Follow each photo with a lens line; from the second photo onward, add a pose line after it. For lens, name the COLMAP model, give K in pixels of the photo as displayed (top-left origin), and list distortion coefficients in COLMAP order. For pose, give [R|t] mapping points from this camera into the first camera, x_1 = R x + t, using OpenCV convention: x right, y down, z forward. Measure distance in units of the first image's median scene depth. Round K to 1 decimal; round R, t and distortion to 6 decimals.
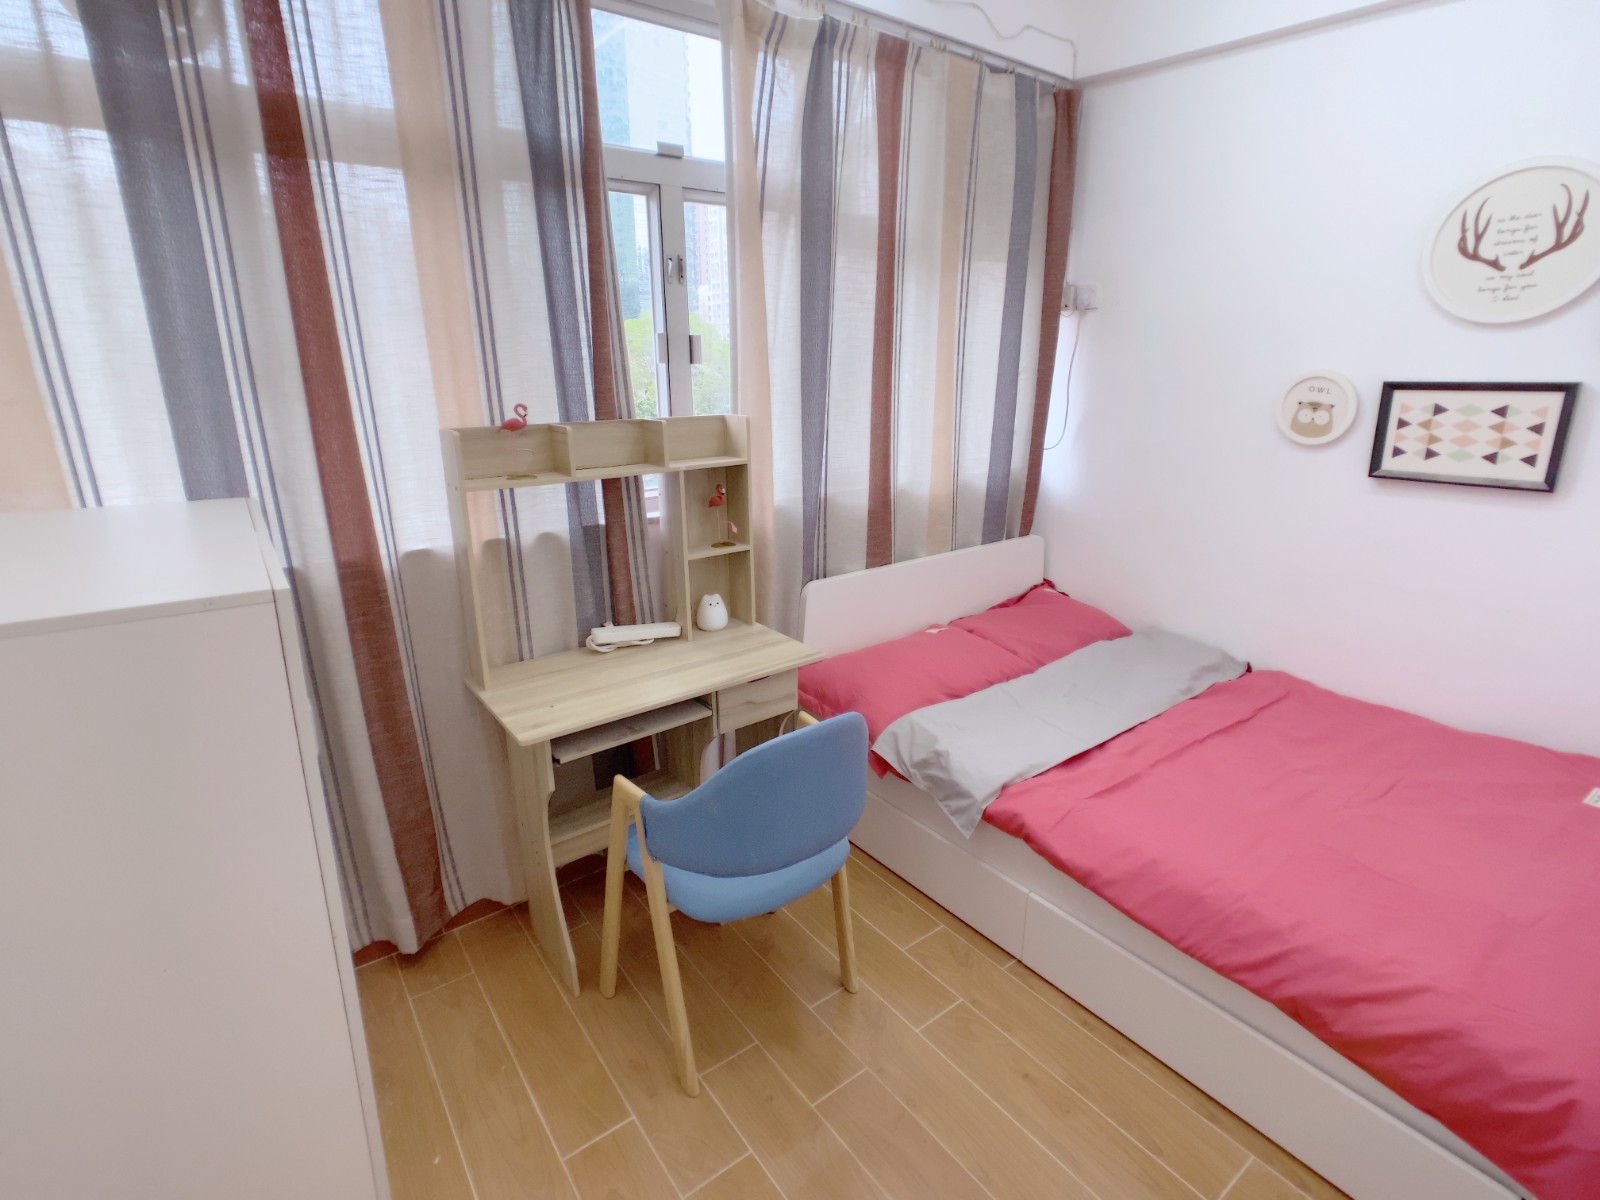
lens RADIAL K [[781.4, 0, 798.4], [0, 781.4, 580.5], [0, 0, 1]] dist [-0.018618, 0.012566]
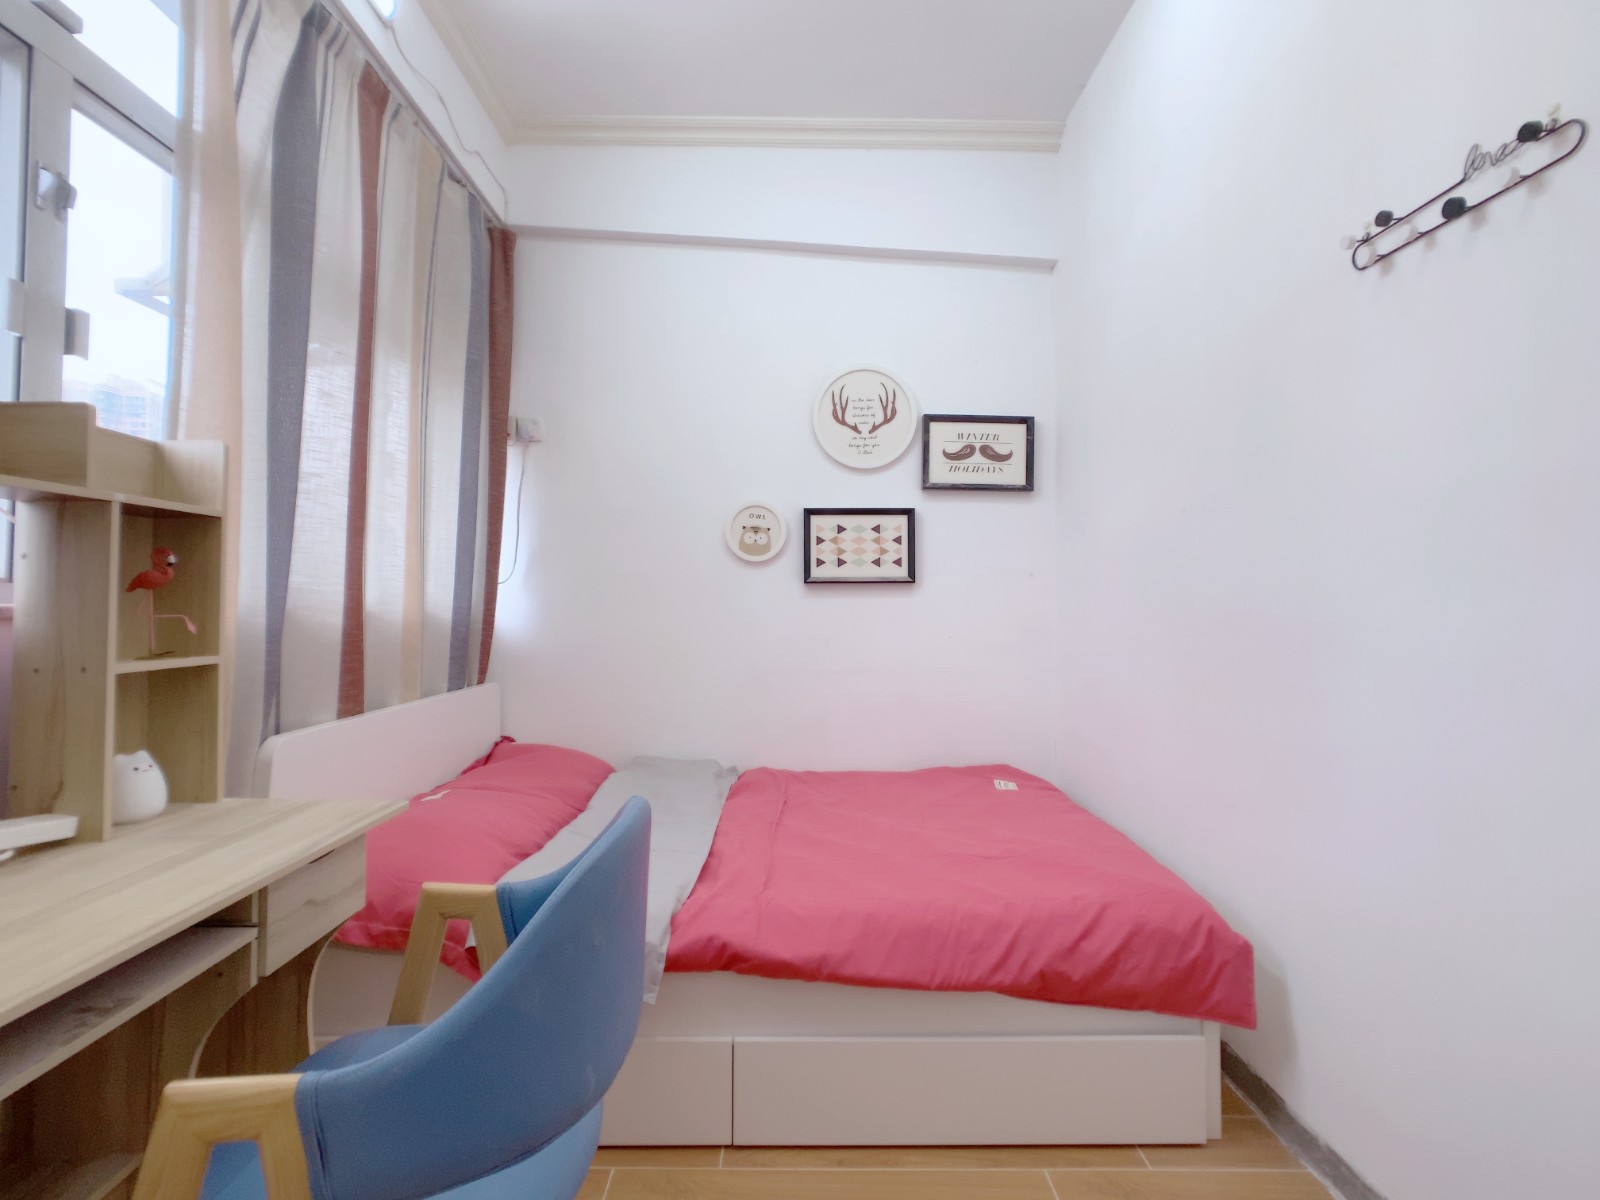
lens RADIAL K [[783.5, 0, 792.6], [0, 783.5, 577.8], [0, 0, 1]] dist [-0.010934, 0.001190]
pose [[0.594024, 0.040094, 0.803448, -0.302209], [0.209266, 0.956670, -0.202460, 0.115964], [-0.776752, 0.288401, 0.559894, 0.349842]]
